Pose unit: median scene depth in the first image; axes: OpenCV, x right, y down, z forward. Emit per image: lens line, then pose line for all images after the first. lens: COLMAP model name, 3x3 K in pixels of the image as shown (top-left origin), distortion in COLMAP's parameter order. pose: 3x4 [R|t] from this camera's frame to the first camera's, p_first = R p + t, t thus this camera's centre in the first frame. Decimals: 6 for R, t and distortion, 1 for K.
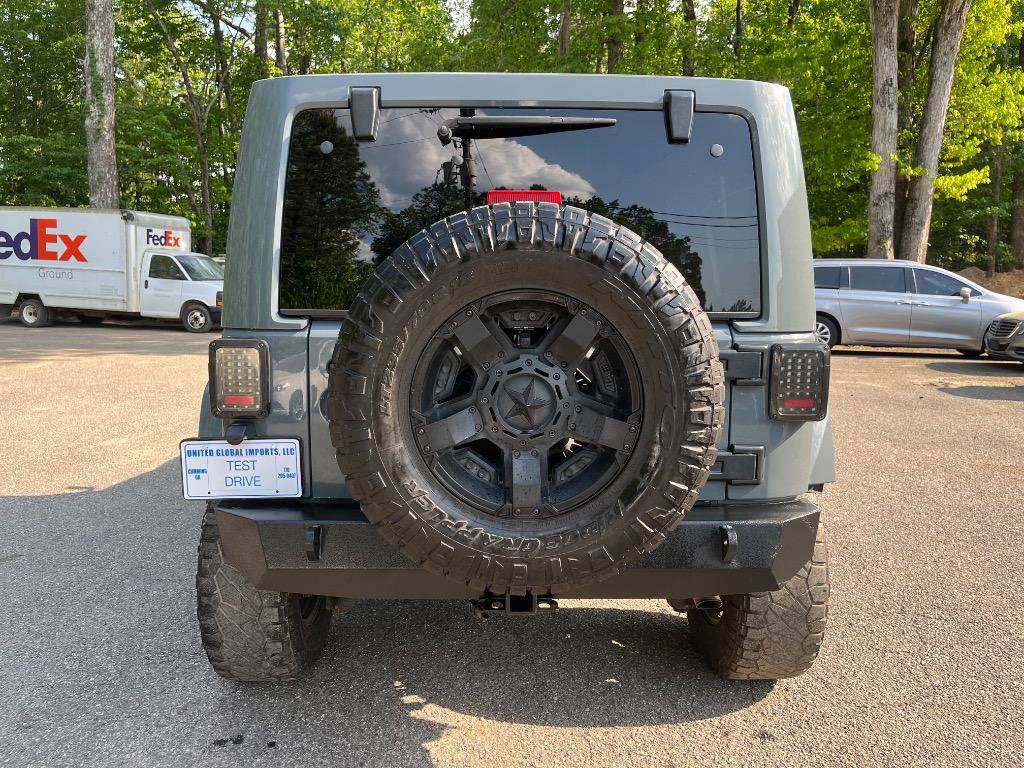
lens RADIAL K [[769.2, 0, 508.1], [0, 769.2, 385.1], [0, 0, 1]] dist [0.067764, -0.095859]
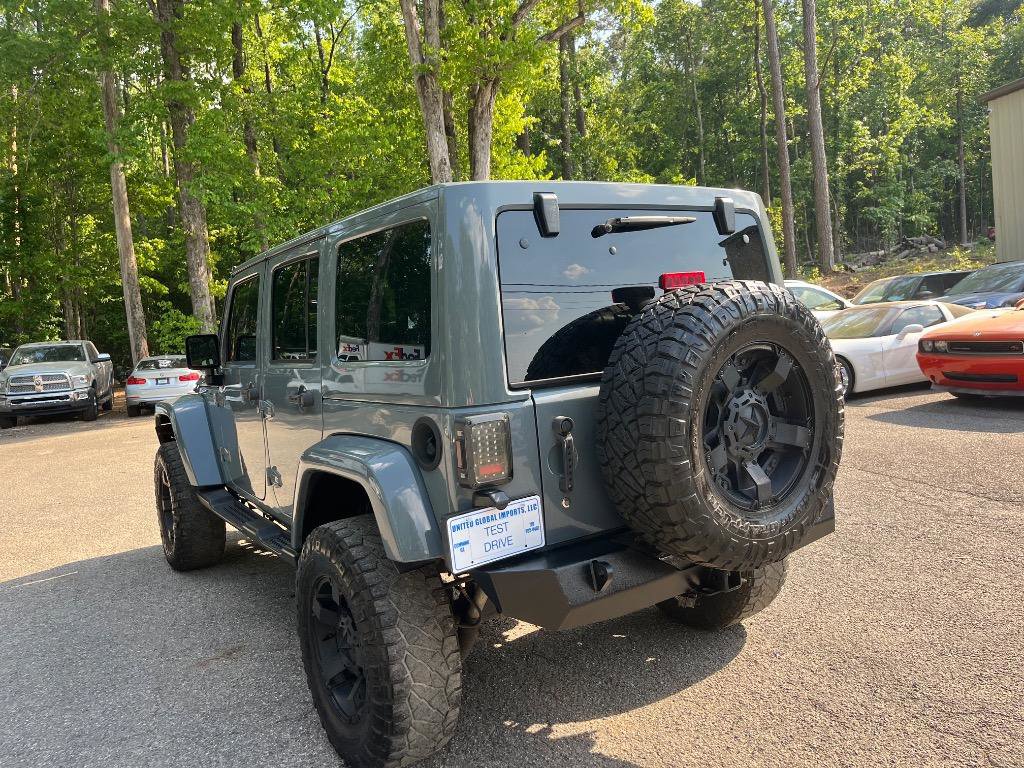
lens RADIAL K [[769.2, 0, 508.8], [0, 769.2, 384.0], [0, 0, 1]] dist [0.067764, -0.095859]
pose [[0.830524, -0.115966, 0.544778, -0.772253], [0.157582, 0.987046, -0.030127, -0.053837], [-0.534227, 0.110868, 0.838039, 0.050922]]
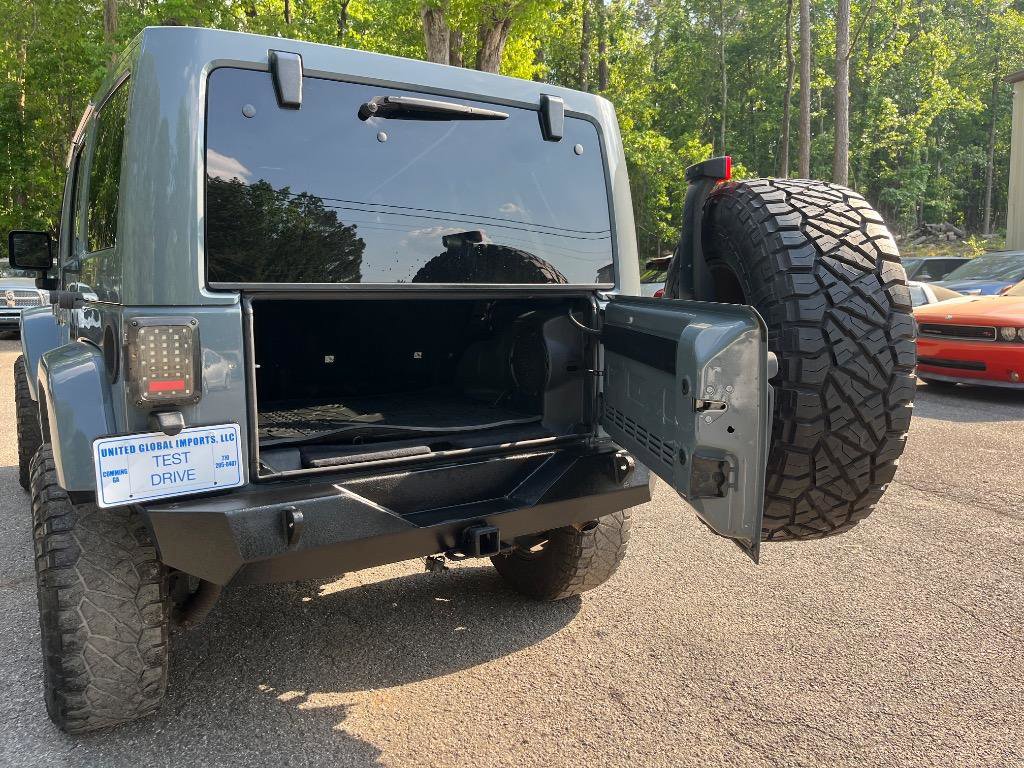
lens RADIAL K [[769.2, 0, 509.5], [0, 769.2, 379.6], [0, 0, 1]] dist [0.067764, -0.095859]
pose [[0.845317, -0.073653, 0.529164, -0.413445], [0.077884, 0.996859, 0.014333, 0.025897], [-0.528557, 0.029098, 0.848399, 0.034553]]
